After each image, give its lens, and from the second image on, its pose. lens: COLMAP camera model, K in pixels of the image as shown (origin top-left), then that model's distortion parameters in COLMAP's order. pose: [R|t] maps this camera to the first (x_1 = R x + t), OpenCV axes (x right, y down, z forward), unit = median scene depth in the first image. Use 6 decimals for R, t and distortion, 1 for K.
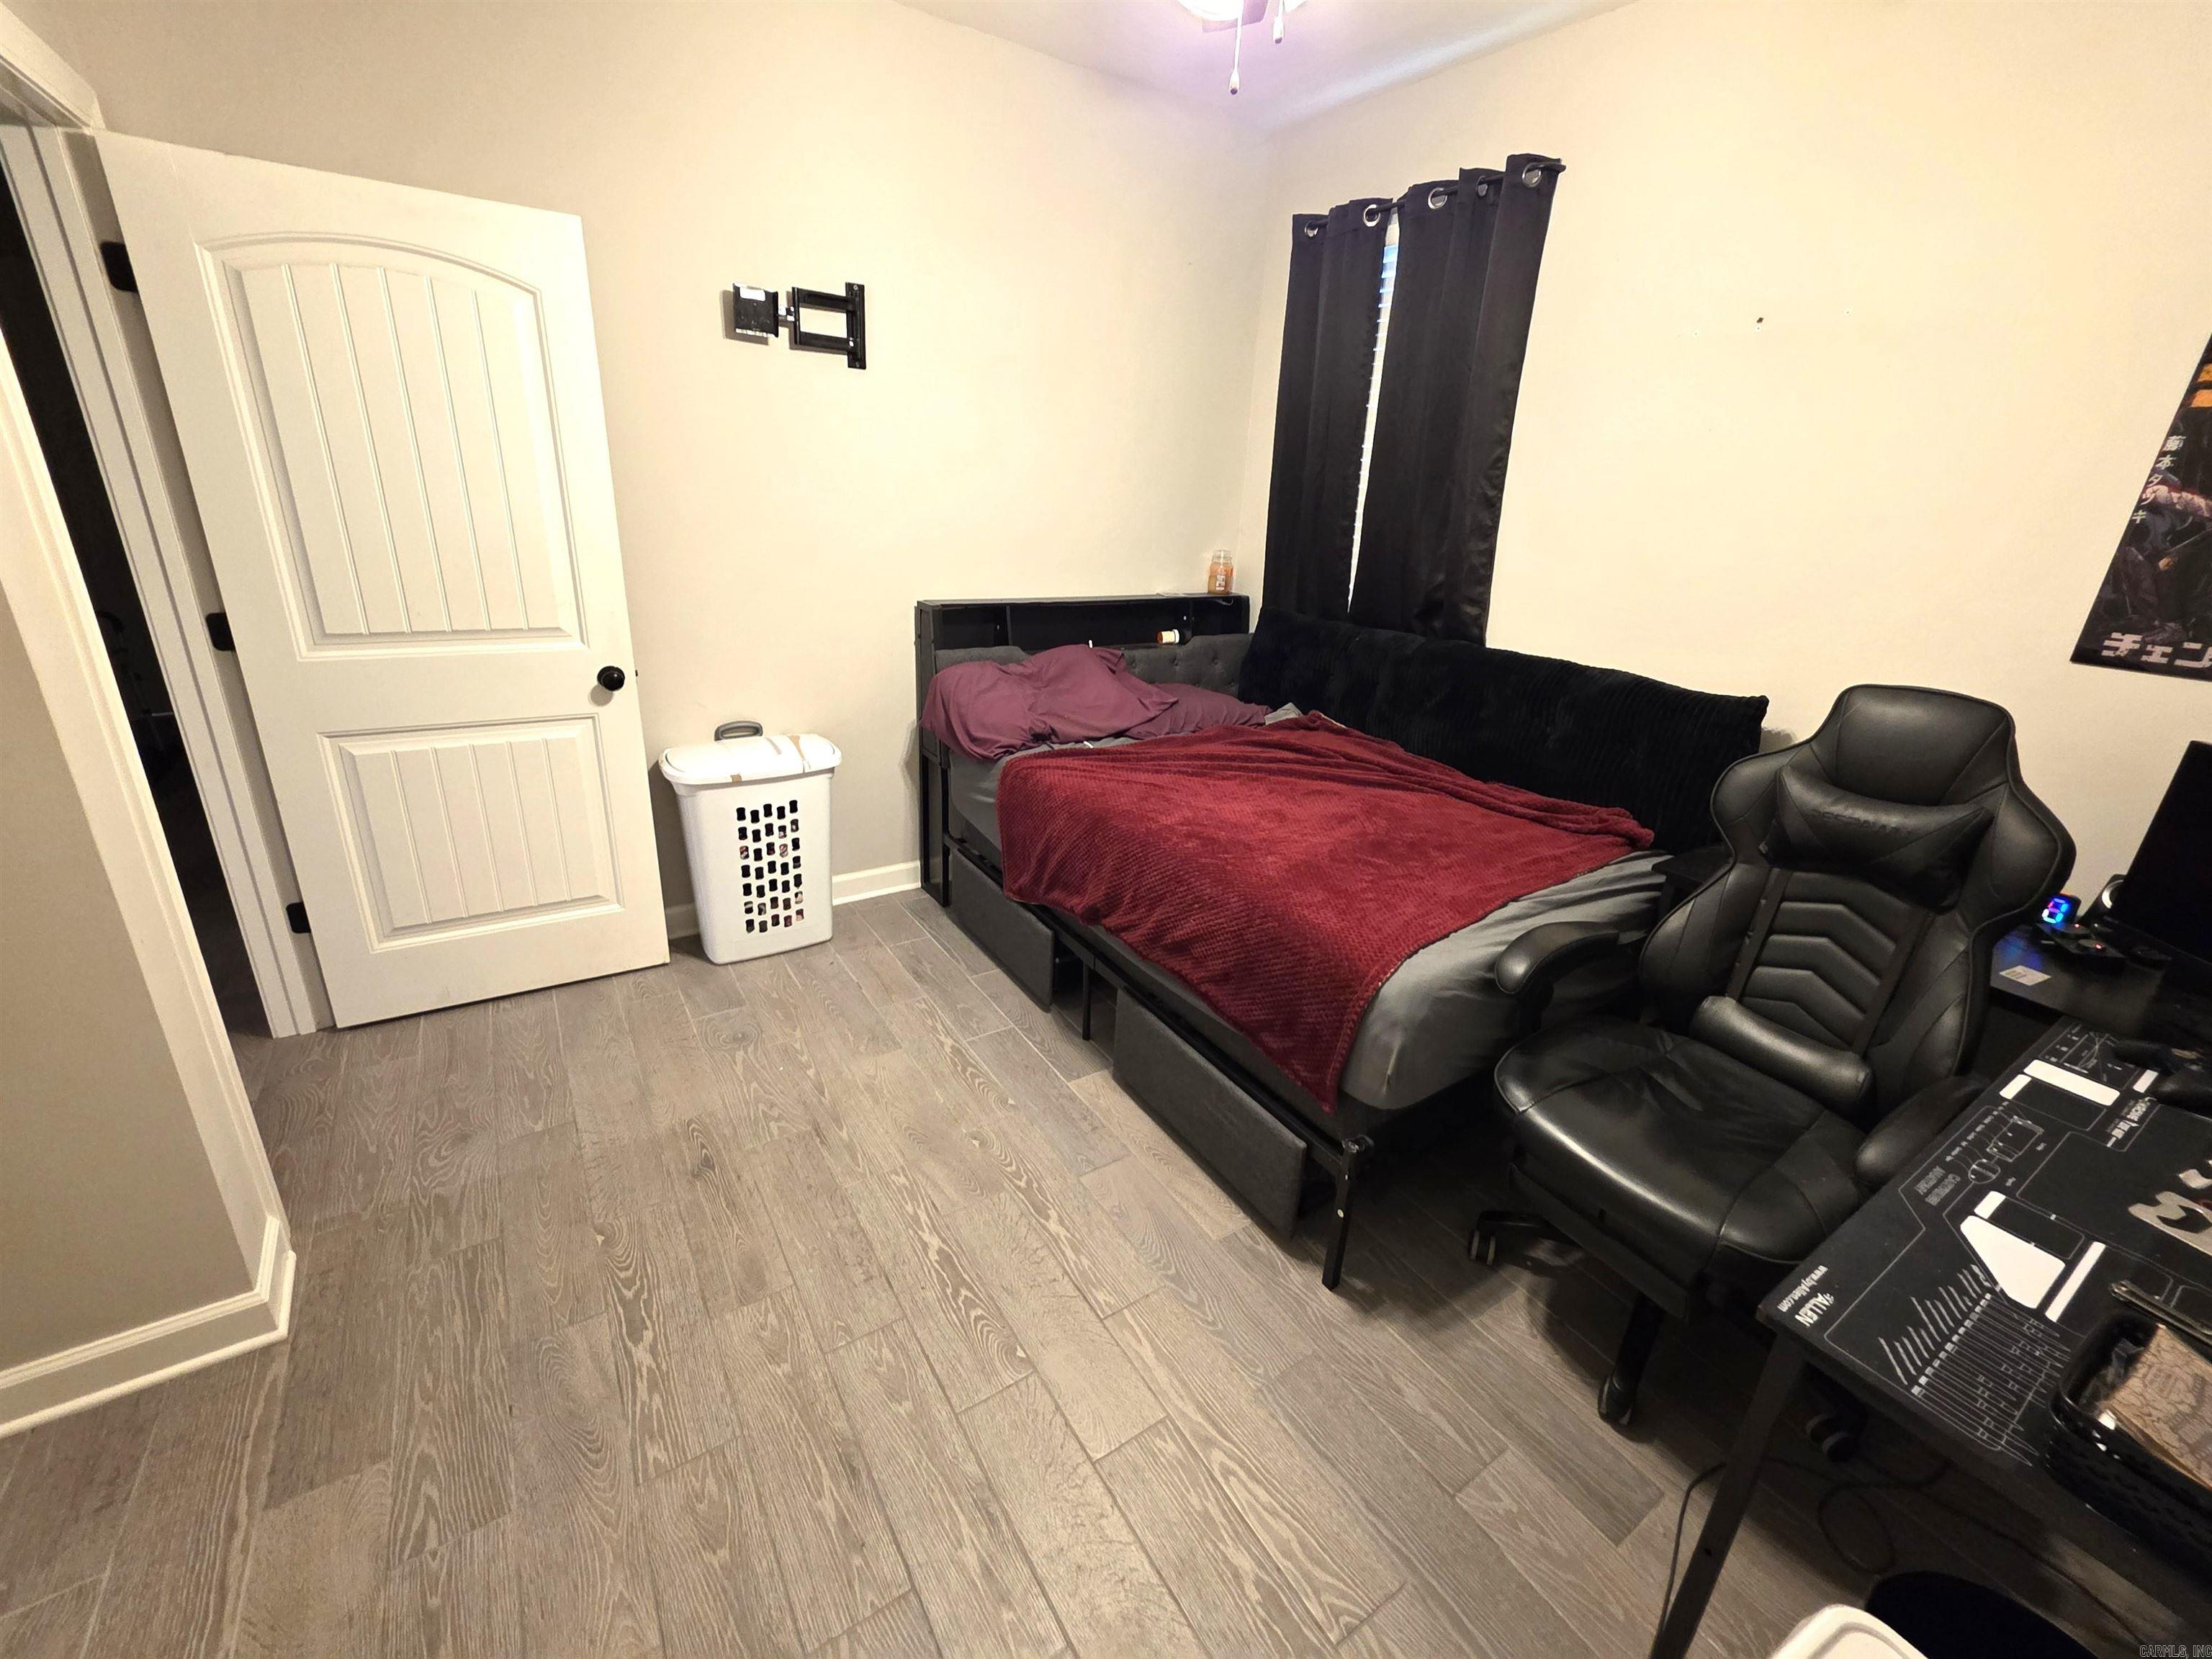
lens RADIAL K [[889.6, 0, 1113.6], [0, 889.6, 798.3], [0, 0, 1]] dist [0.003082, 0.000363]
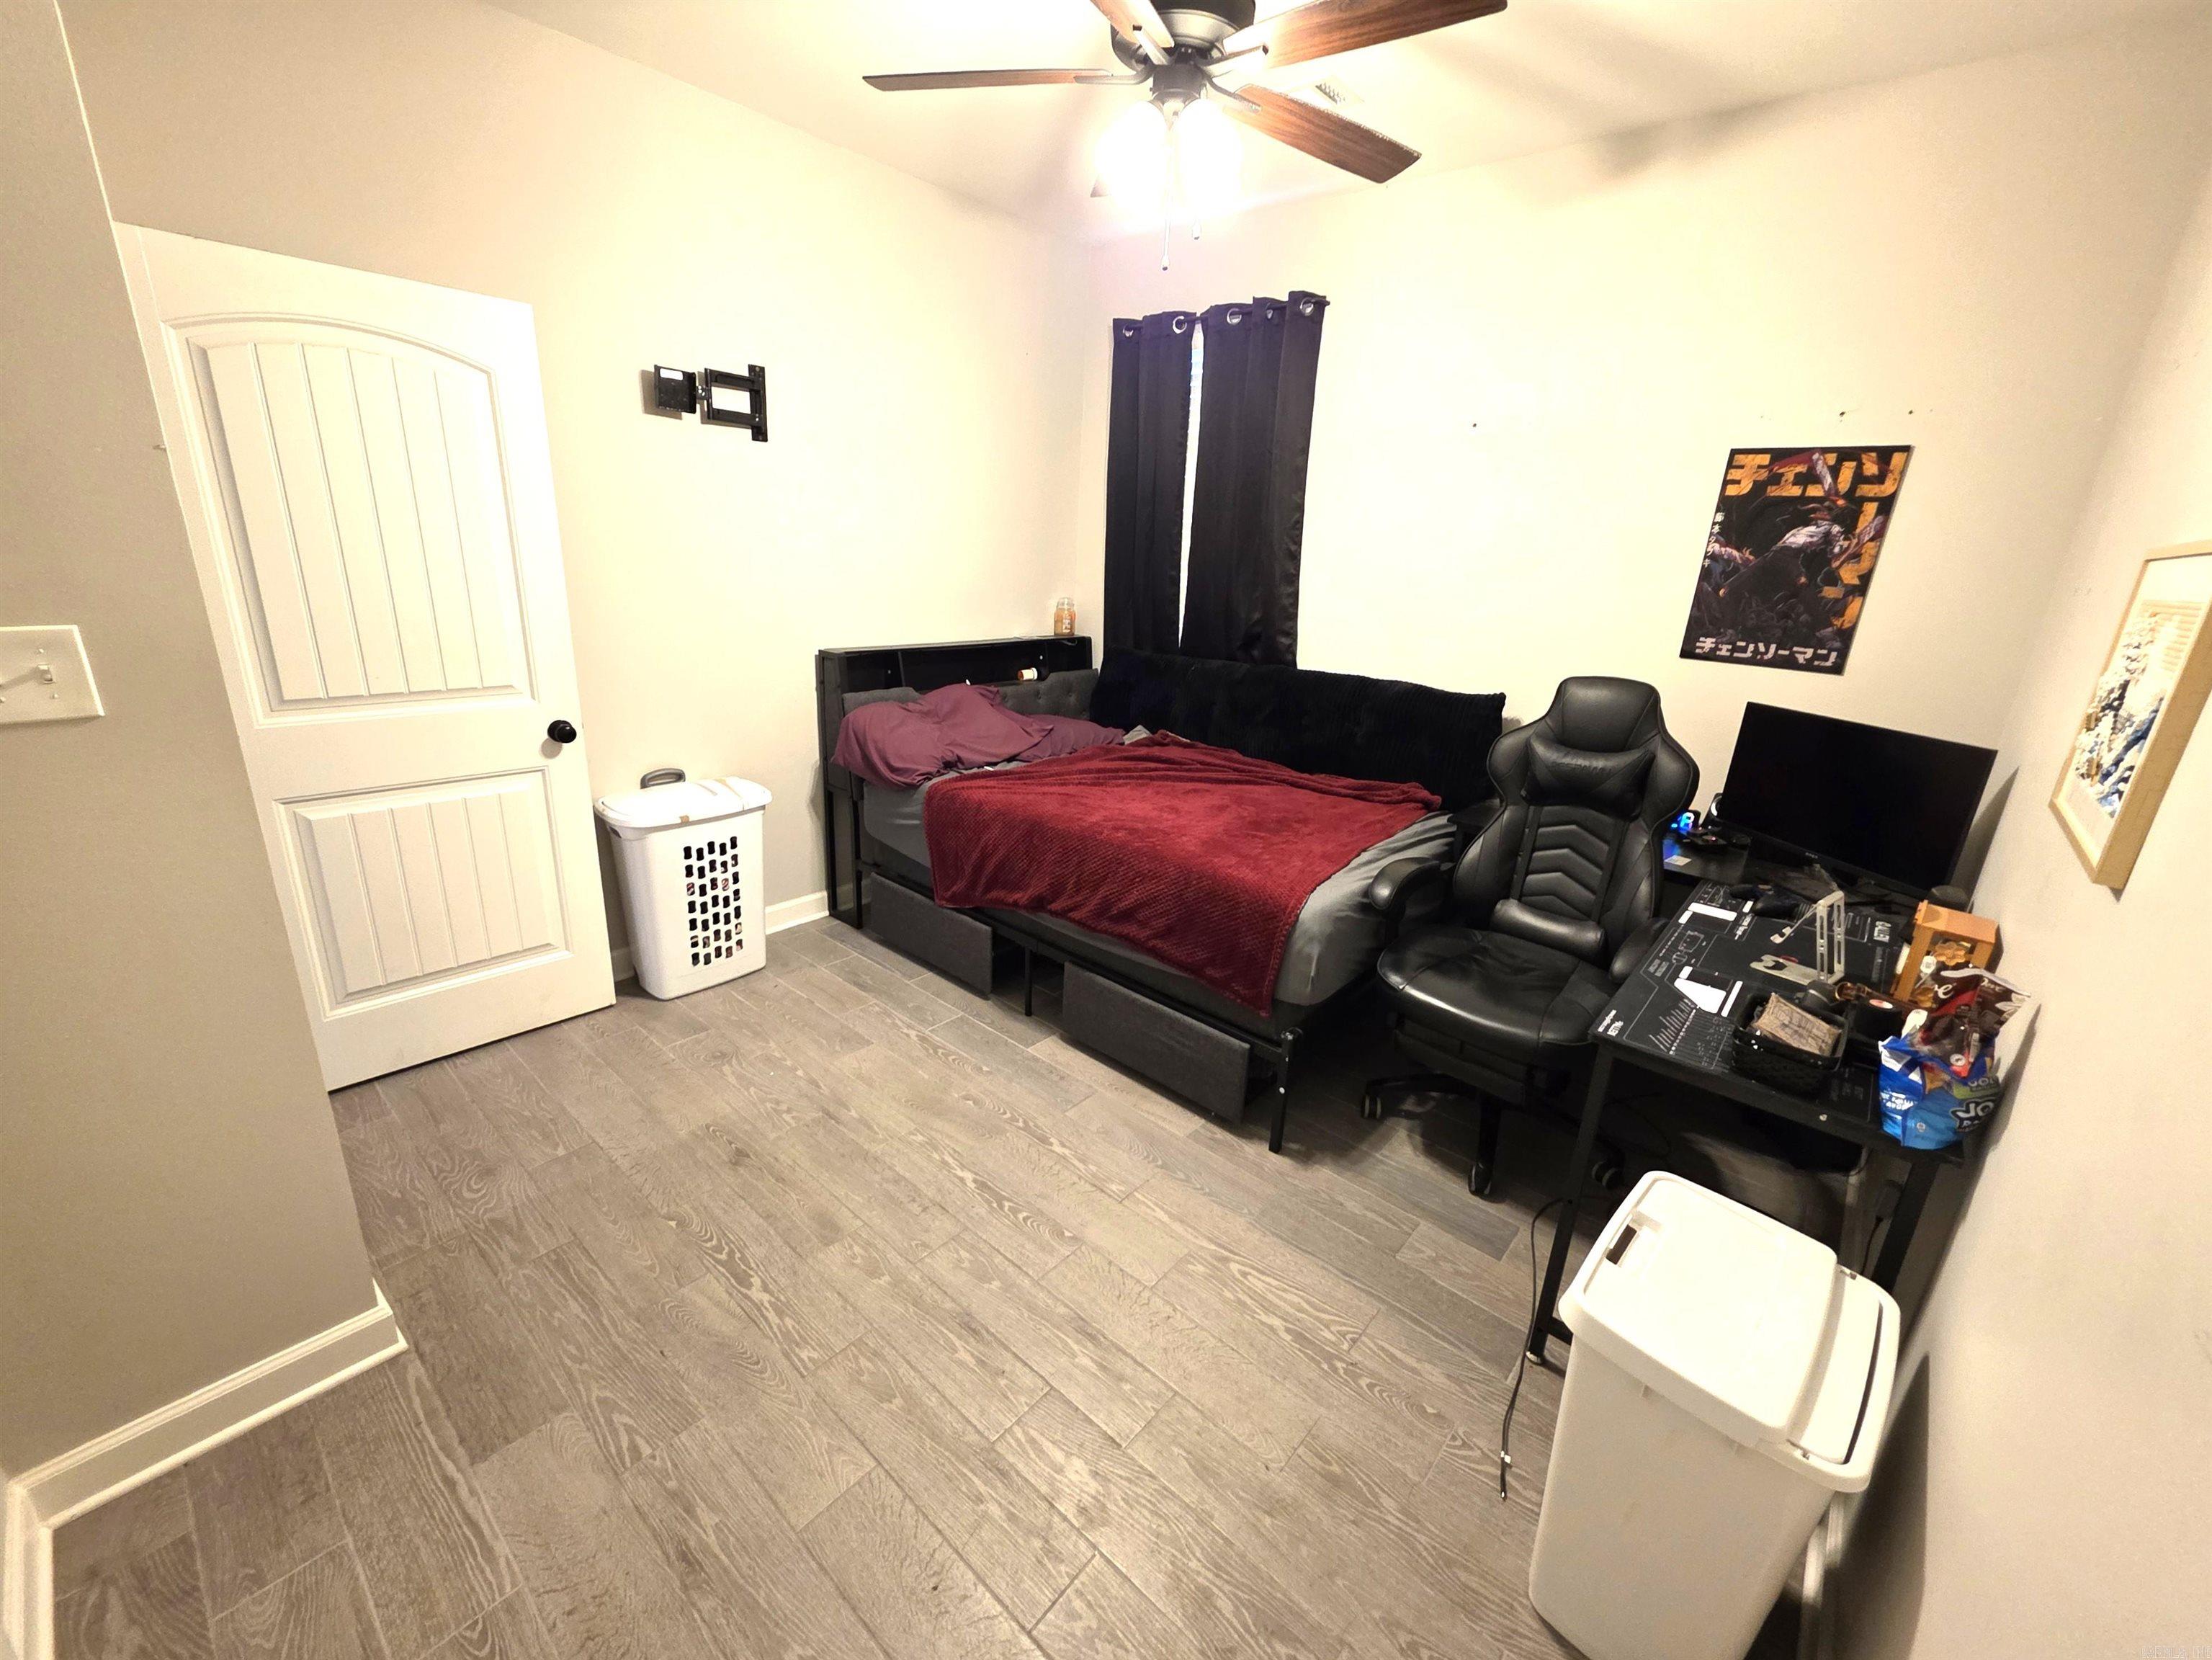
lens RADIAL K [[889.8, 0, 1092.7], [0, 889.8, 824.3], [0, 0, 1]] dist [0.003082, 0.000363]
pose [[0.965361, -0.085480, 0.246518, -0.278929], [0.090984, 0.995792, -0.011003, 0.052834], [-0.244540, 0.033051, 0.969076, -0.207755]]
